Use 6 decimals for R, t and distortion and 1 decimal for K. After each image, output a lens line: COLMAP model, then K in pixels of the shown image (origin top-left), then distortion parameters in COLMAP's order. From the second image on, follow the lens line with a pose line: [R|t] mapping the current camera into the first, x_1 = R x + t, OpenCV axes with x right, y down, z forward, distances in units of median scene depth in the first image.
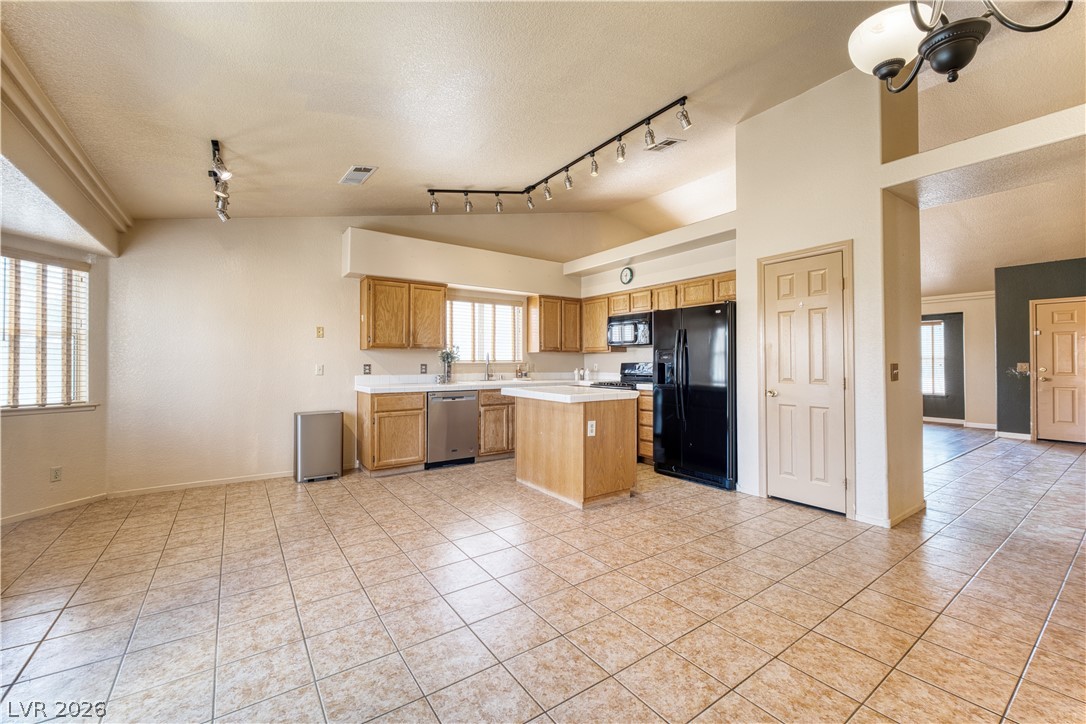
lens RADIAL K [[441.5, 0, 549.6], [0, 441.5, 356.7], [0, 0, 1]] dist [0.003655, -0.005672]
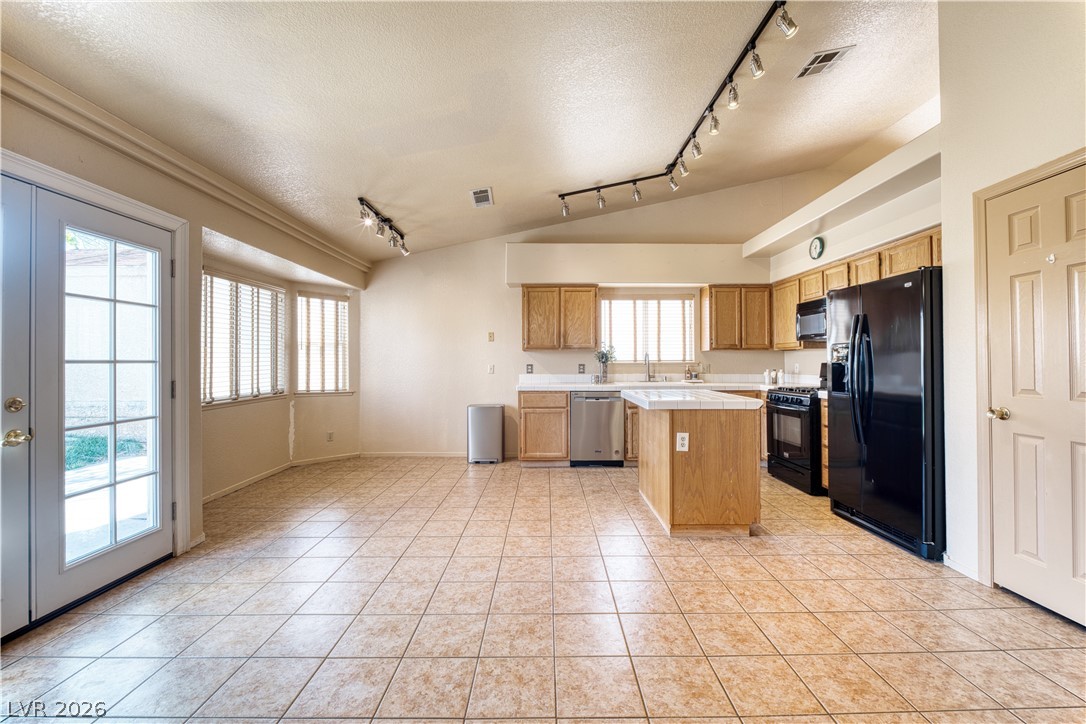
lens RADIAL K [[441.5, 0, 549.6], [0, 441.5, 356.7], [0, 0, 1]] dist [0.003655, -0.005672]
pose [[0.818068, -0.009168, -0.575048, 0.285047], [0.009421, 0.999952, -0.002539, 0.001572], [0.575044, -0.003340, 0.818115, 0.136647]]
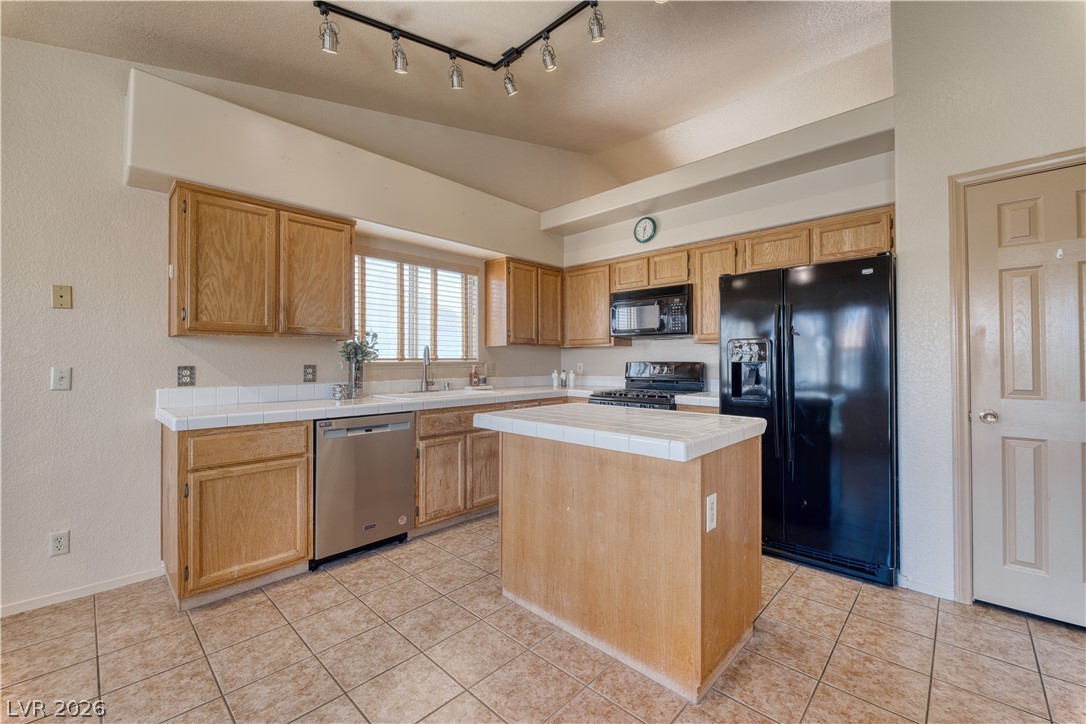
lens RADIAL K [[441.5, 0, 549.6], [0, 441.5, 356.7], [0, 0, 1]] dist [0.003655, -0.005672]
pose [[0.980867, 0.000309, 0.194679, -0.114074], [-0.000779, 0.999997, 0.002341, 0.005509], [-0.194677, -0.002448, 0.980864, 0.463288]]
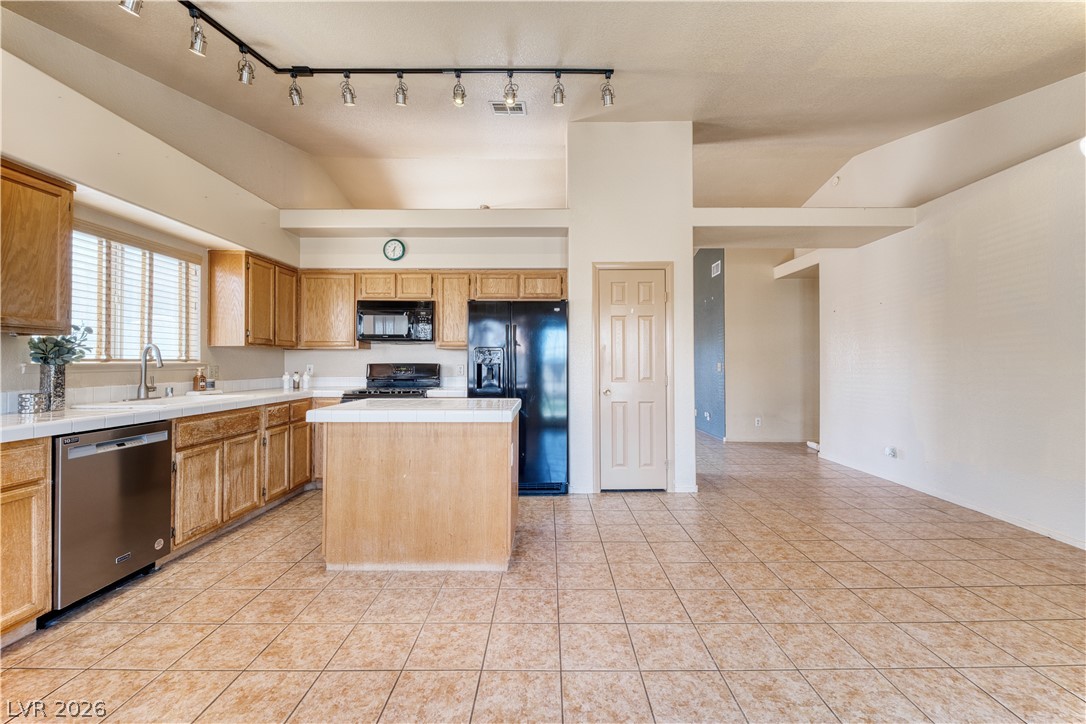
lens RADIAL K [[441.5, 0, 549.6], [0, 441.5, 356.7], [0, 0, 1]] dist [0.003655, -0.005672]
pose [[0.577897, 0.010328, 0.816045, -0.356728], [-0.009963, 0.999935, -0.005600, 0.004485], [-0.816049, -0.004894, 0.577962, 0.409414]]
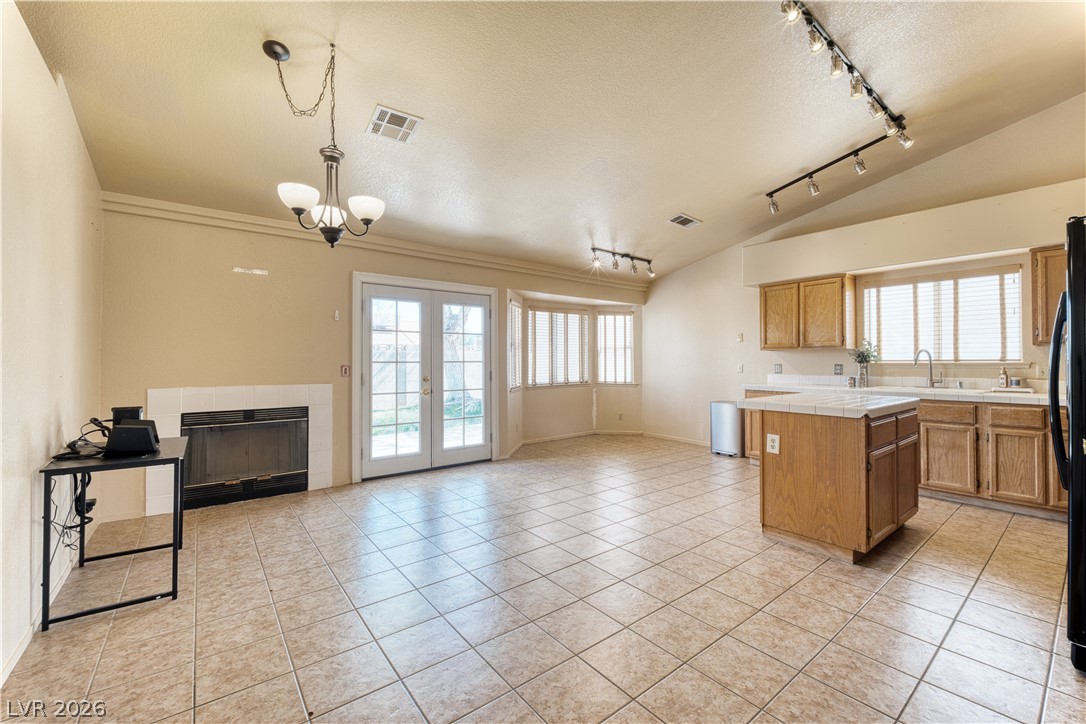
lens RADIAL K [[441.5, 0, 549.6], [0, 441.5, 356.7], [0, 0, 1]] dist [0.003655, -0.005672]
pose [[0.050769, -0.010315, -0.998657, 0.691951], [0.013534, 0.999862, -0.009639, 0.002089], [0.998619, -0.013026, 0.050902, 0.419900]]
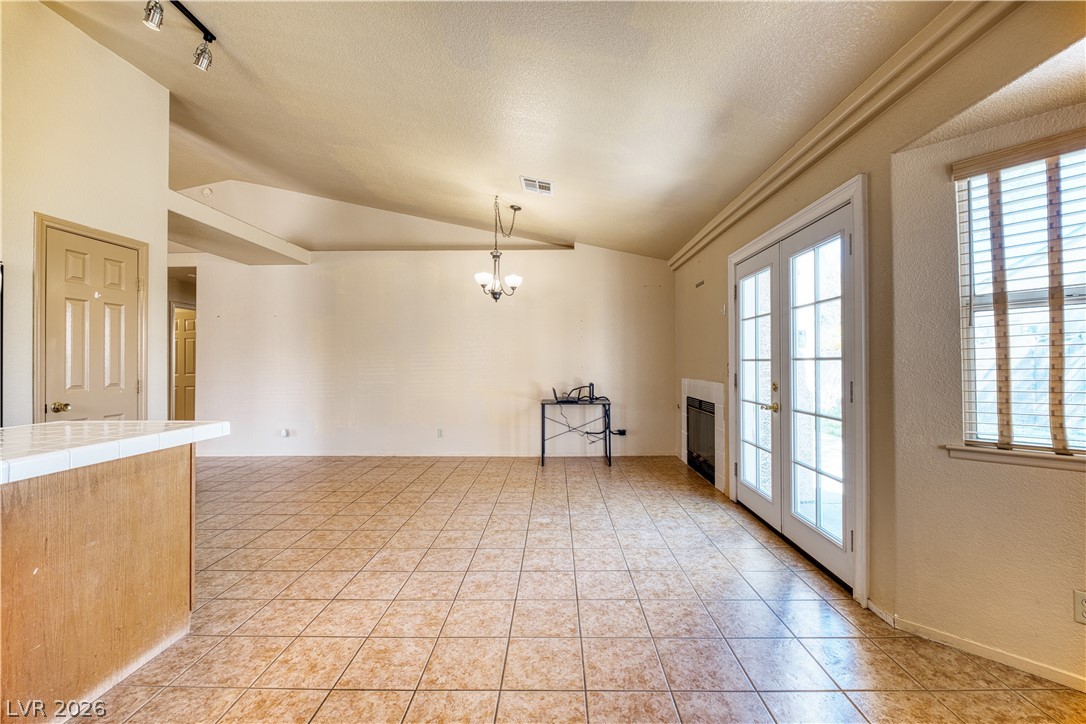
lens RADIAL K [[441.5, 0, 549.6], [0, 441.5, 356.7], [0, 0, 1]] dist [0.003655, -0.005672]
pose [[-0.805245, 0.011840, 0.592824, -0.469980], [-0.001736, 0.999749, -0.022325, 0.011324], [-0.592939, -0.019006, -0.805023, 0.901387]]
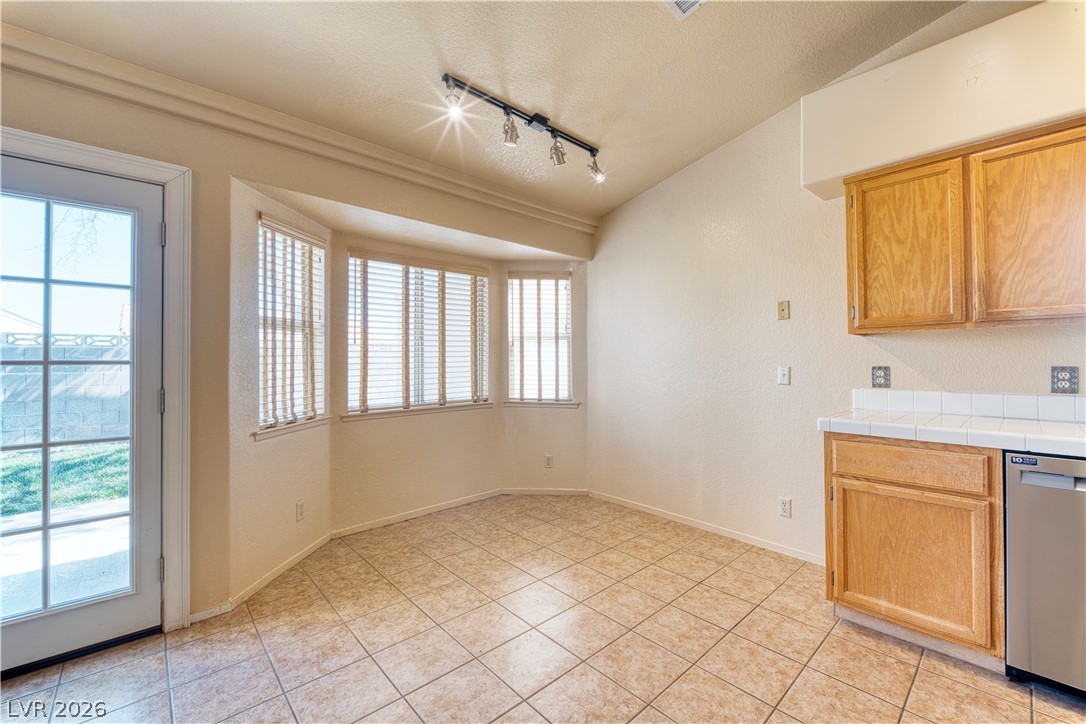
lens RADIAL K [[441.5, 0, 549.6], [0, 441.5, 356.7], [0, 0, 1]] dist [0.003655, -0.005672]
pose [[0.127030, -0.015161, -0.991783, 0.012371], [0.016052, 0.999784, -0.013227, 0.008040], [0.991769, -0.014240, 0.127246, 0.638946]]
